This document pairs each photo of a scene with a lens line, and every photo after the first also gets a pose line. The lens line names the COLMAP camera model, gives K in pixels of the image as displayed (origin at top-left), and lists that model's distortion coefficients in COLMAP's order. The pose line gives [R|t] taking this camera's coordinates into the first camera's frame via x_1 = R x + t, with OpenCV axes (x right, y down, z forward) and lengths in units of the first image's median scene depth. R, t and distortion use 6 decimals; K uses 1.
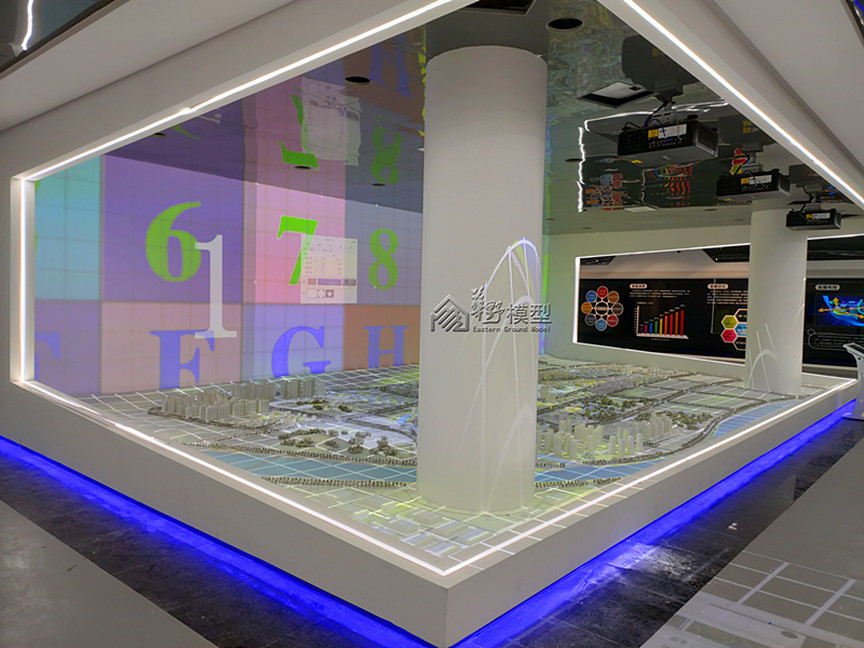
lens RADIAL K [[638.2, 0, 432.0], [0, 638.2, 324.0], [0, 0, 1]] dist [0.053585, -0.054760]
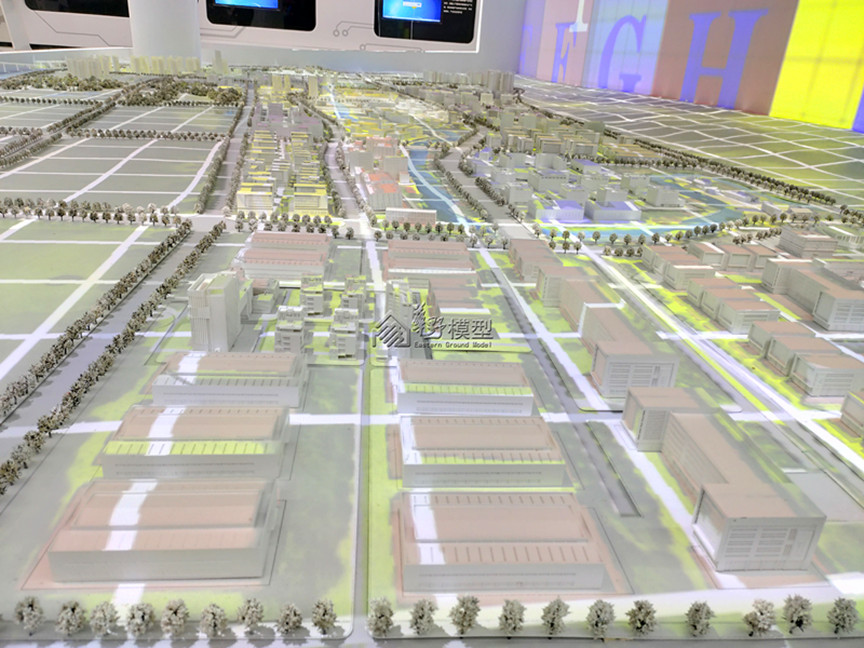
lens RADIAL K [[638.2, 0, 432.0], [0, 638.2, 324.0], [0, 0, 1]] dist [0.053585, -0.054760]
pose [[-0.639878, 0.242697, -0.729147, 0.573458], [-0.106579, 0.911625, 0.396965, 0.057481], [0.761050, 0.331720, -0.557462, 1.456499]]
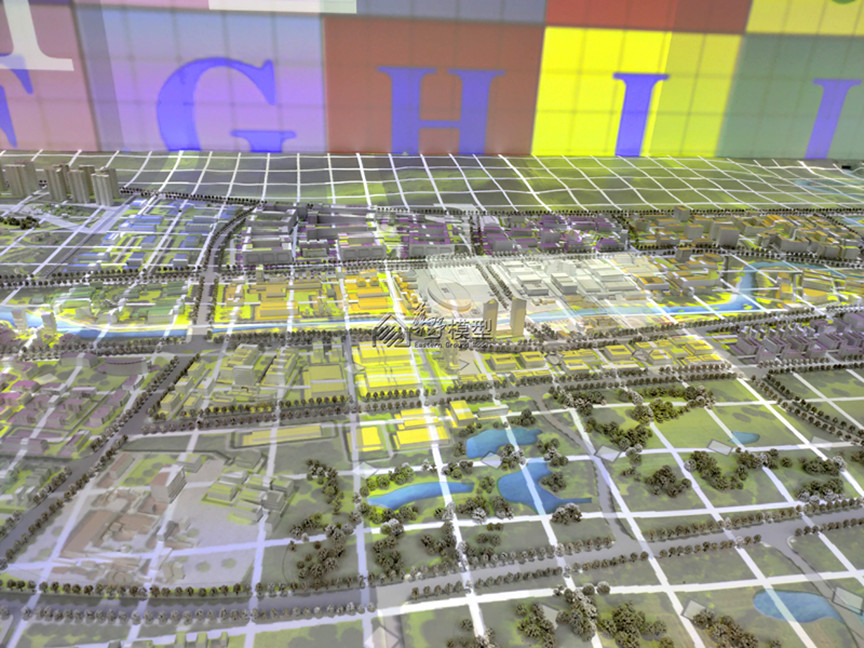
lens RADIAL K [[632.4, 0, 429.0], [0, 632.4, 329.9], [0, 0, 1]] dist [0.060768, -0.053916]
pose [[0.750506, 0.298975, -0.589367, 0.336054], [-0.043678, 0.912305, 0.407175, -0.015704], [0.659418, -0.279845, 0.697750, 0.739191]]
